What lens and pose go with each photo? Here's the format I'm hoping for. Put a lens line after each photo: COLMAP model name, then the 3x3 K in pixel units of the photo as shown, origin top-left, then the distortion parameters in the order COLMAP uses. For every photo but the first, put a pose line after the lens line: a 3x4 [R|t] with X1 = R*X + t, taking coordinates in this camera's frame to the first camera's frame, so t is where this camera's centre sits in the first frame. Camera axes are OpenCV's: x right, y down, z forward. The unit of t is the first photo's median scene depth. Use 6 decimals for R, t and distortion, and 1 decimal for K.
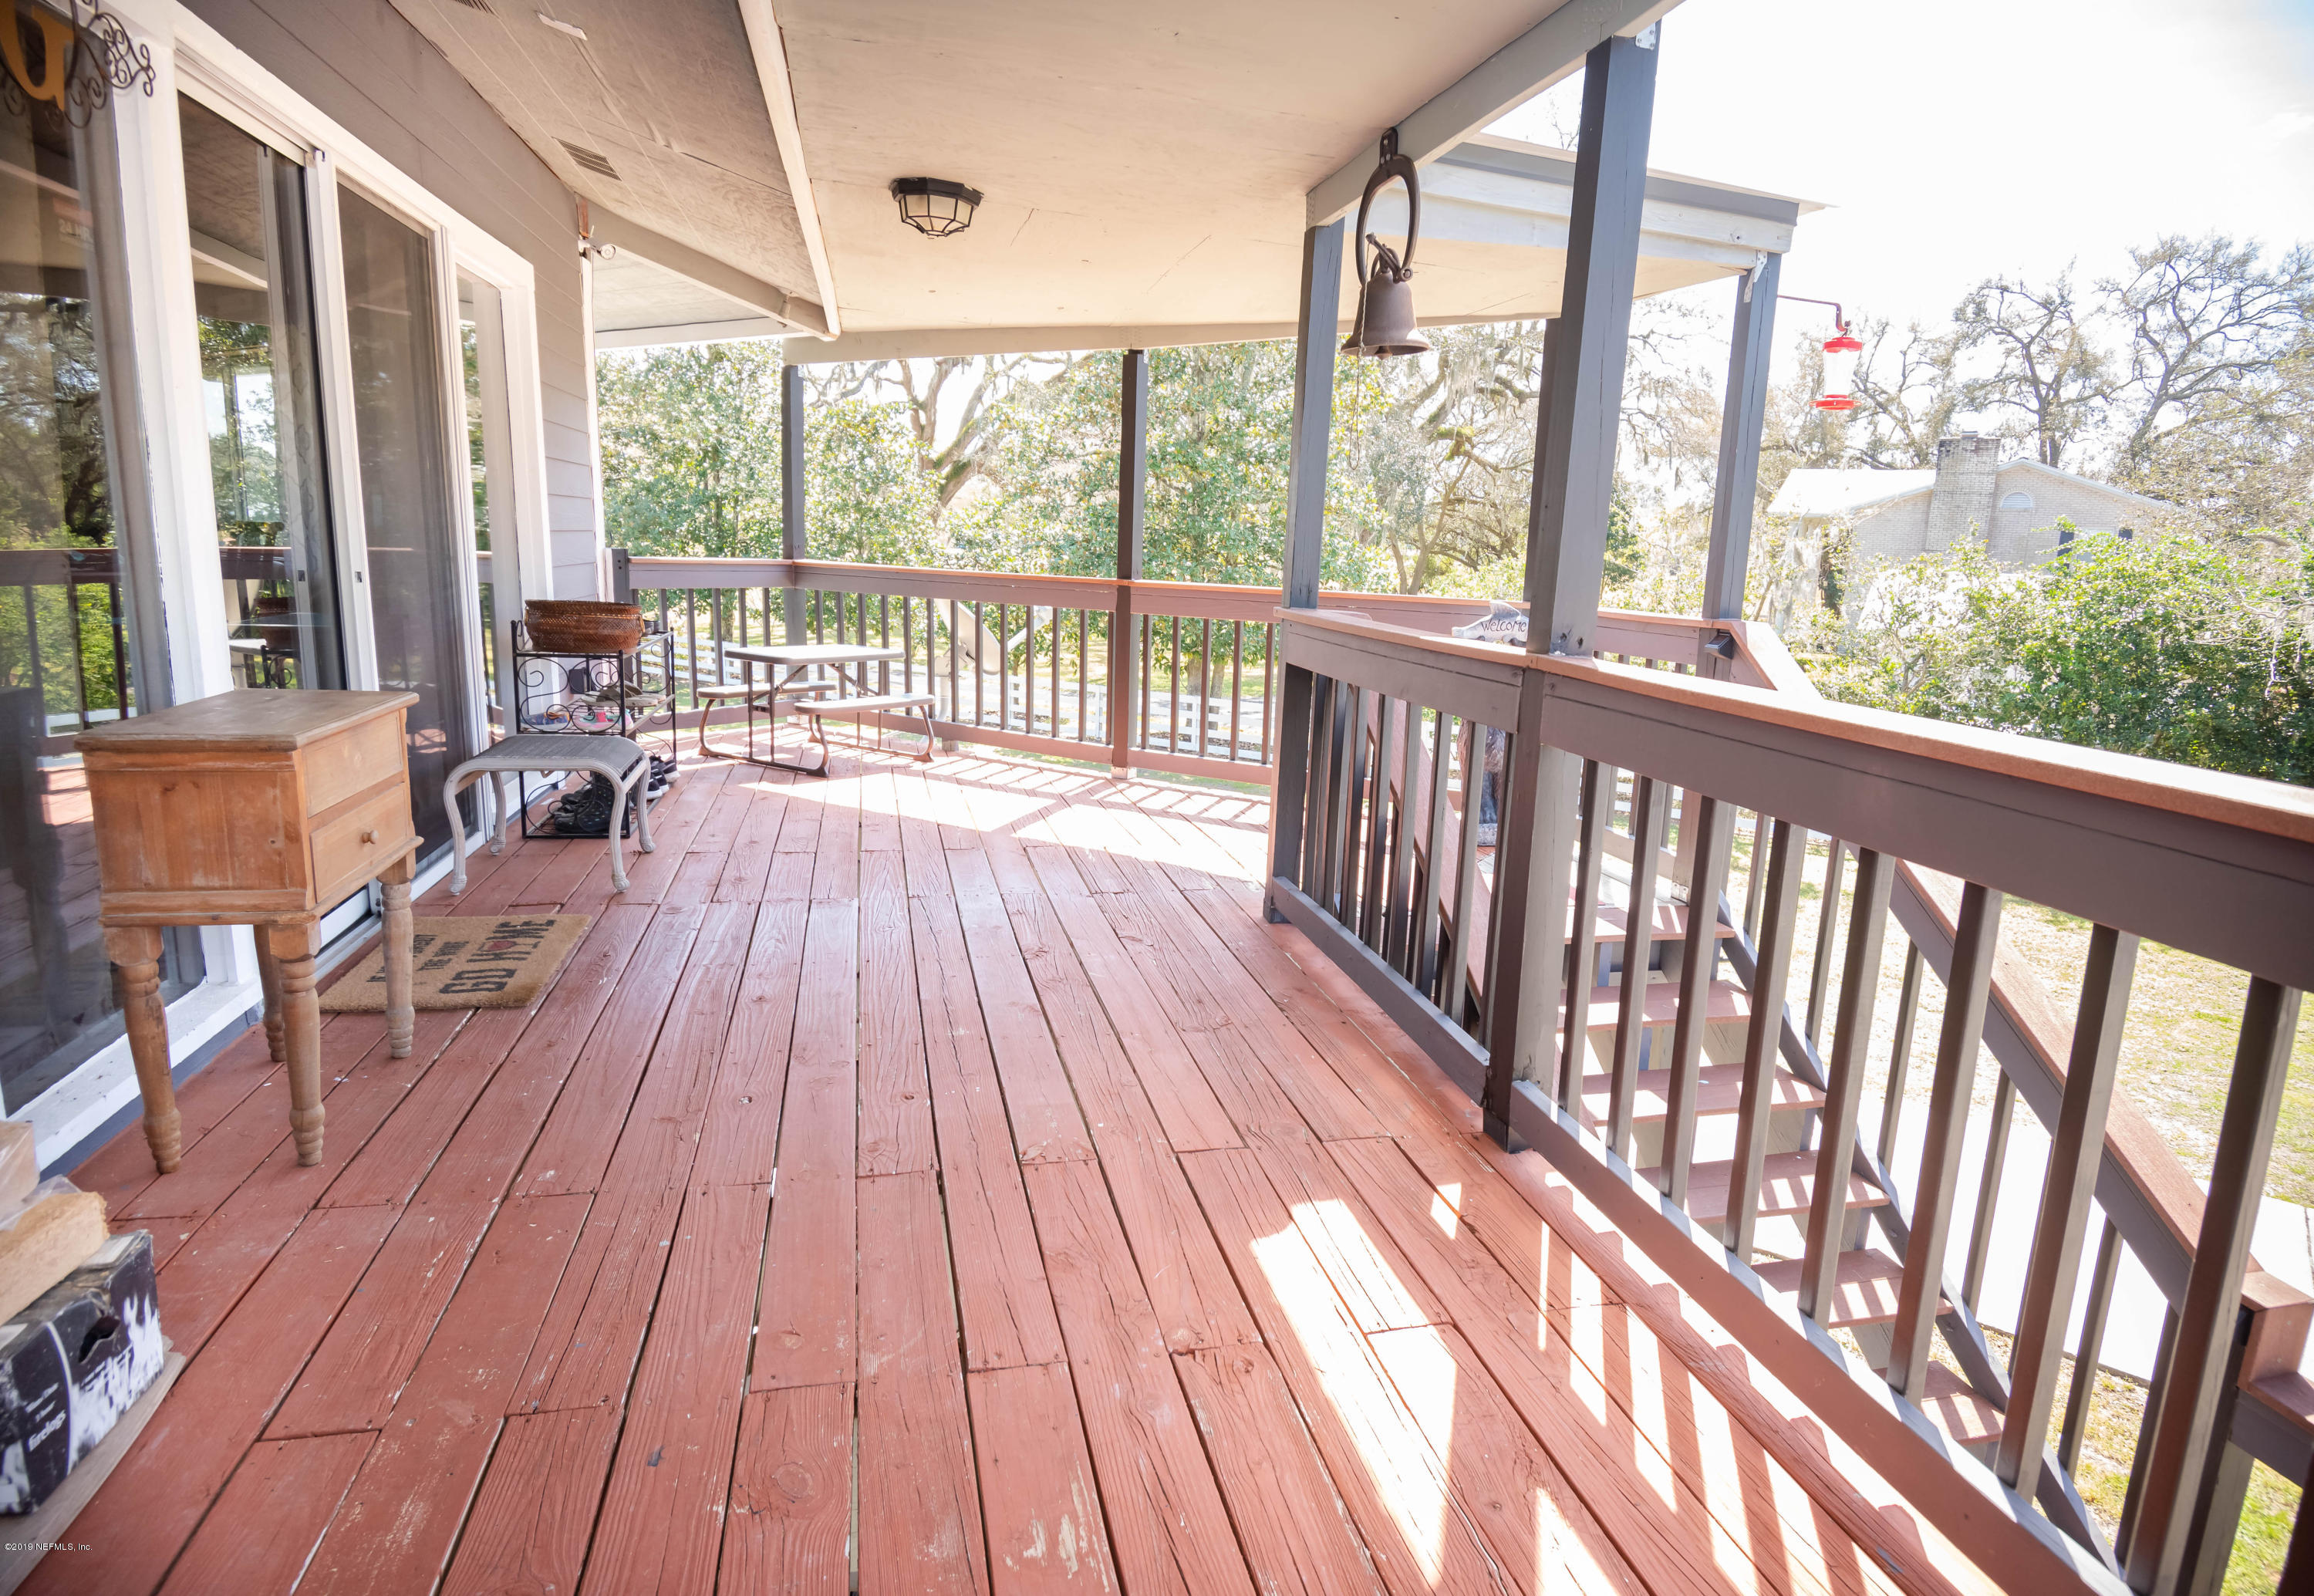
lens RADIAL K [[1292.5, 0, 1164.2], [0, 1292.5, 820.2], [0, 0, 1]] dist [-0.000794, -0.018462]
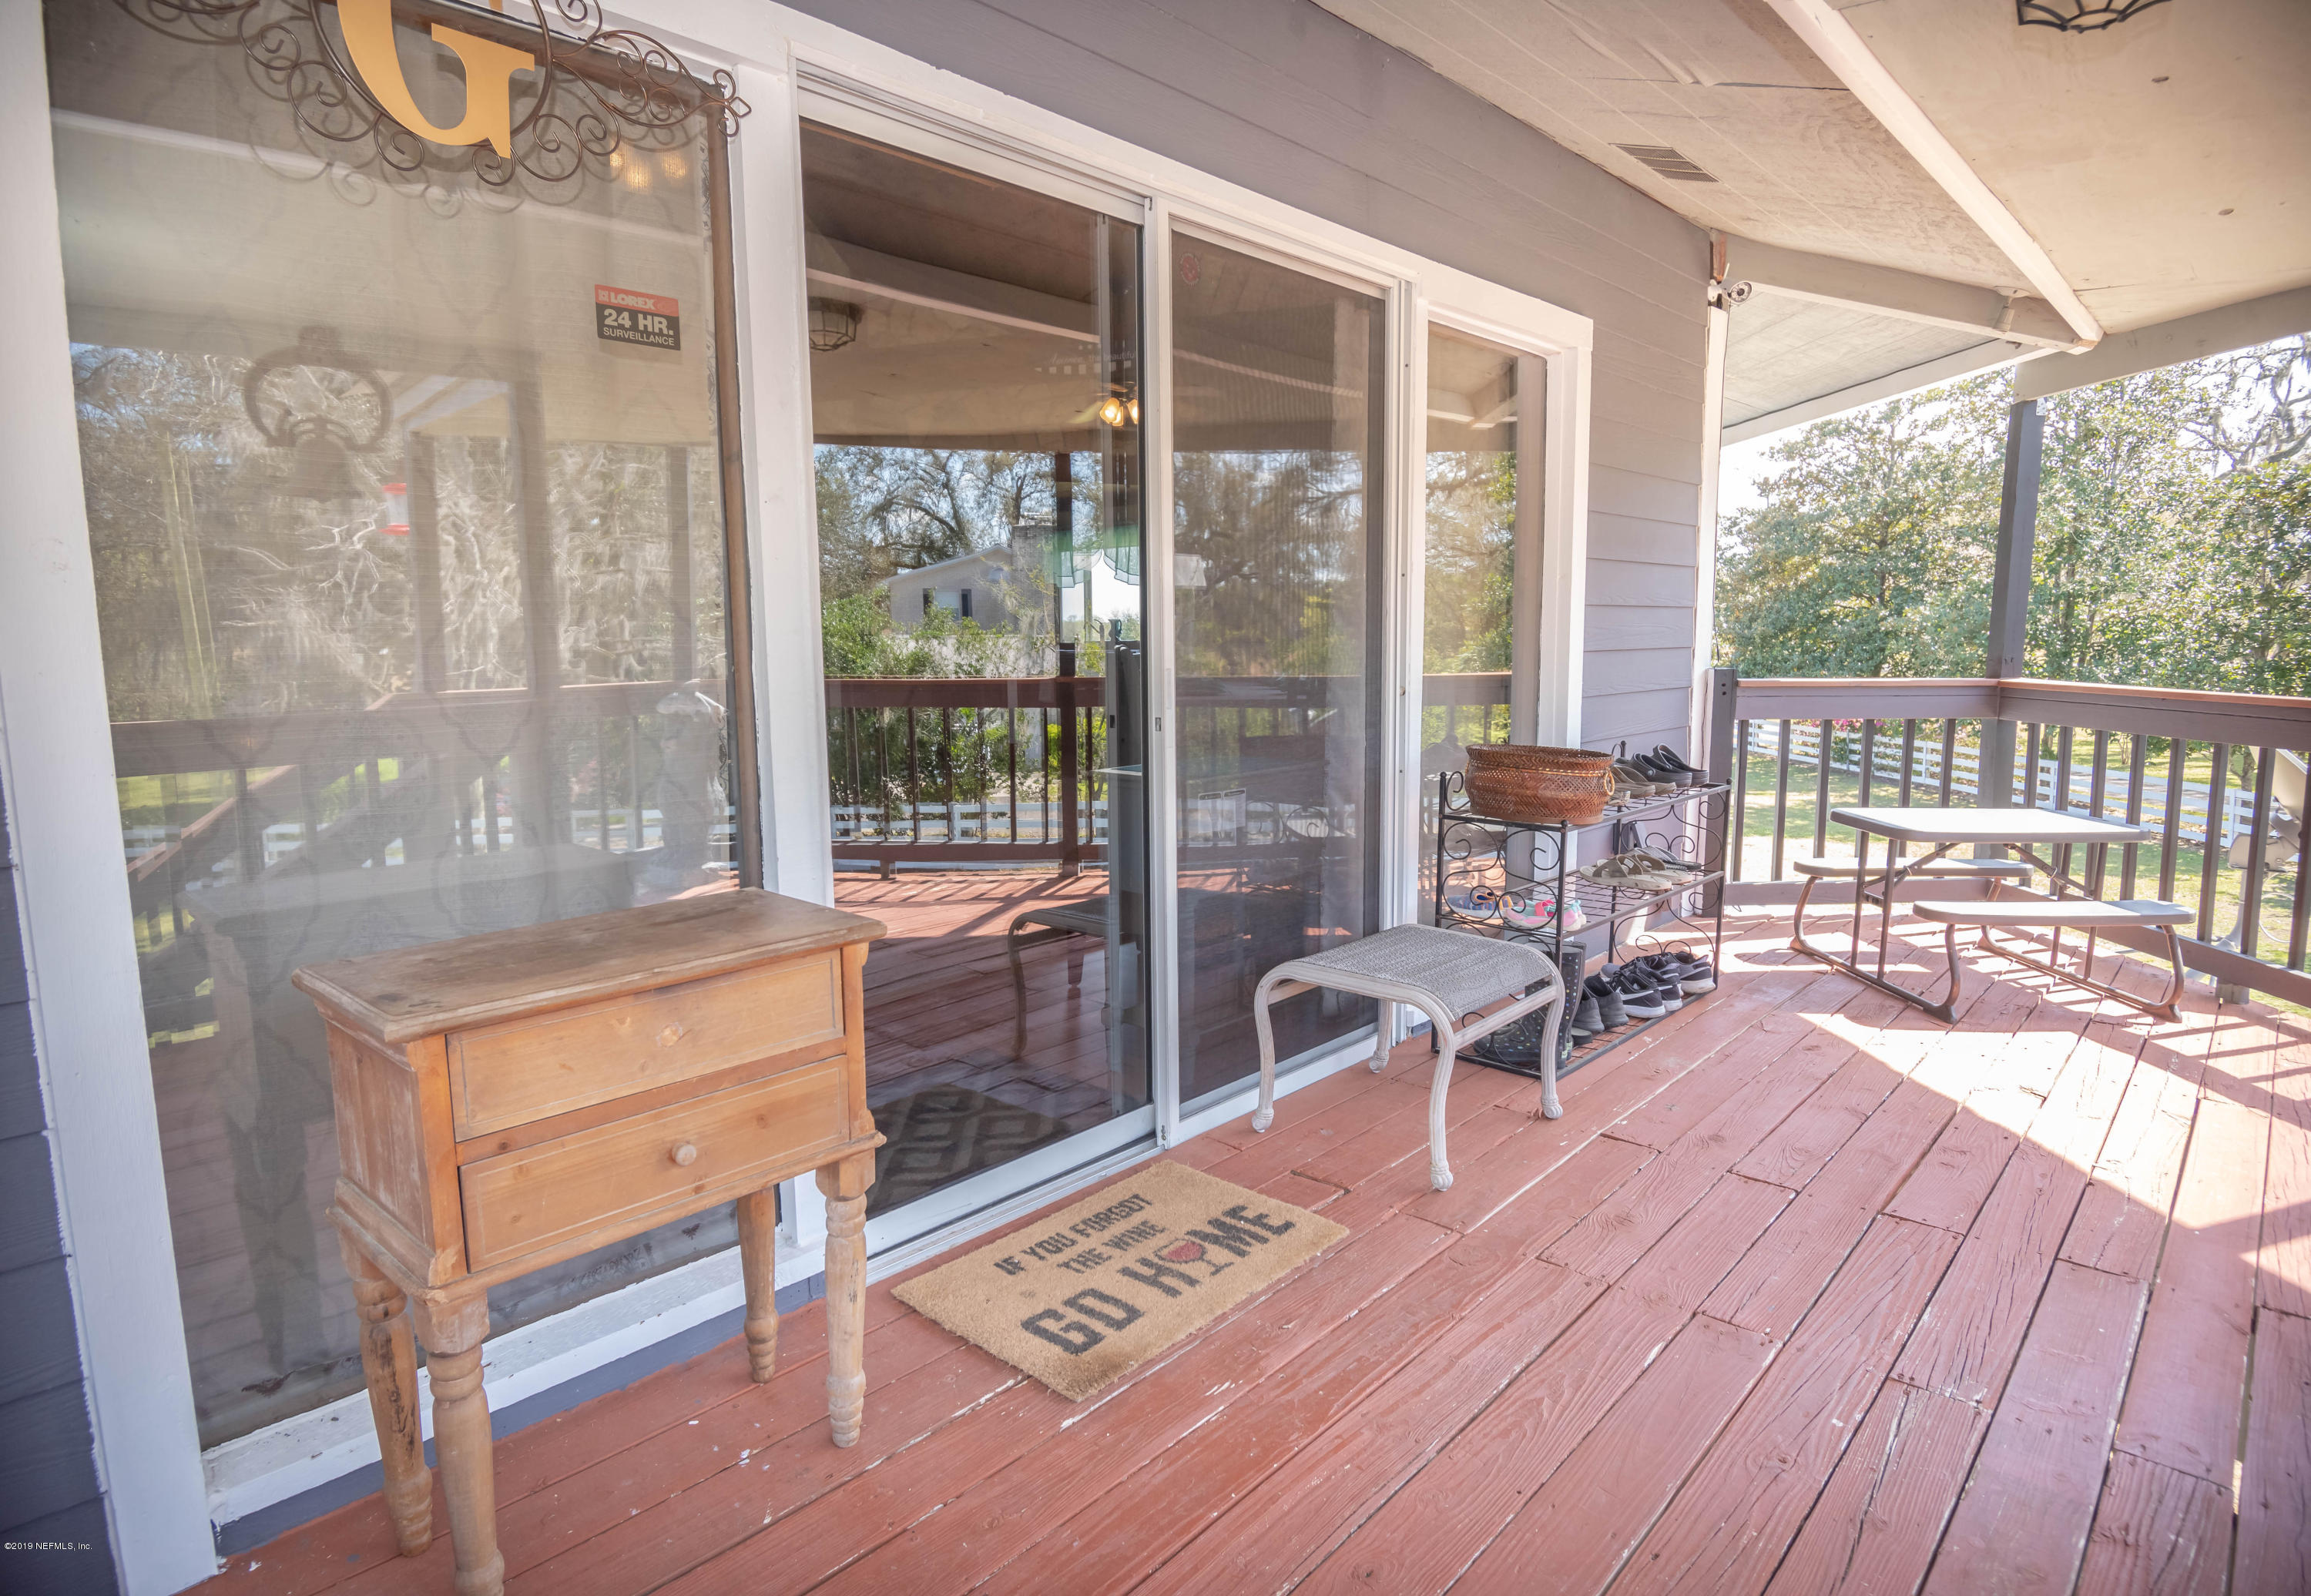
lens RADIAL K [[1290.7, 0, 1162.7], [0, 1290.7, 820.2], [0, 0, 1]] dist [-0.000794, -0.018462]
pose [[0.586345, 0.076264, -0.806463, 0.014405], [-0.142352, 0.989767, -0.009900, -0.078763], [0.797456, 0.120606, 0.591201, 0.344768]]
